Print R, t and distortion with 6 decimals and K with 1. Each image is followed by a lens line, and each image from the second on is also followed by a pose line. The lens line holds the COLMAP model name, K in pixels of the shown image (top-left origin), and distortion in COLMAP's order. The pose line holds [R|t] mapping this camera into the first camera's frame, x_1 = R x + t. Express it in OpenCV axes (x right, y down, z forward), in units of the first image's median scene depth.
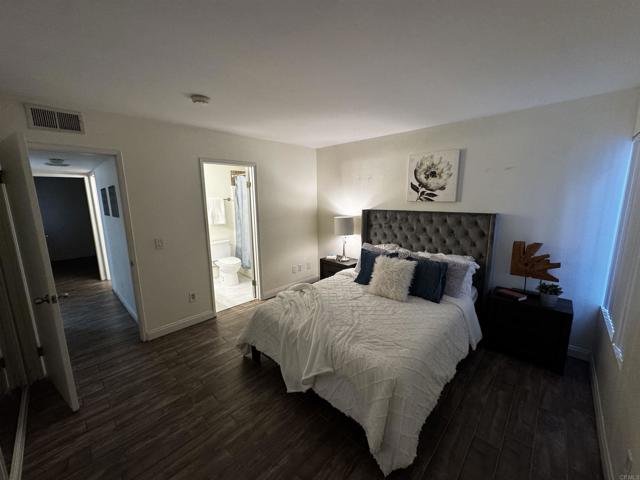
lens RADIAL K [[252.8, 0, 318.7], [0, 252.8, 238.9], [0, 0, 1]] dist [-0.000696, 0.000141]
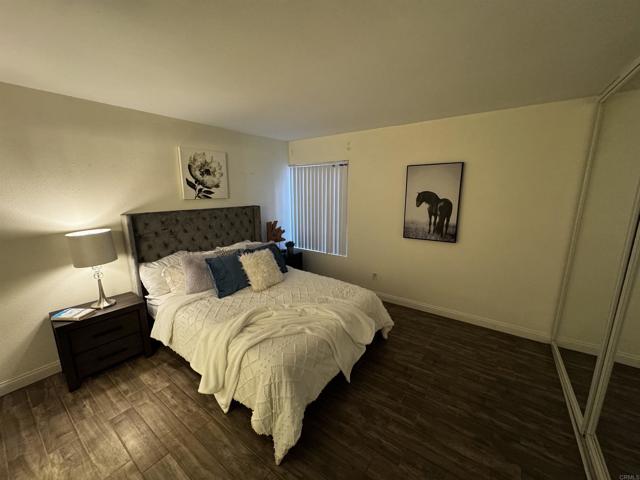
lens RADIAL K [[252.8, 0, 319.4], [0, 252.8, 240.5], [0, 0, 1]] dist [-0.000696, 0.000141]
pose [[-0.135892, -0.186779, 0.972958, -0.633701], [0.175473, 0.962004, 0.209184, -0.120838], [-0.975060, 0.199155, -0.097954, 0.695961]]
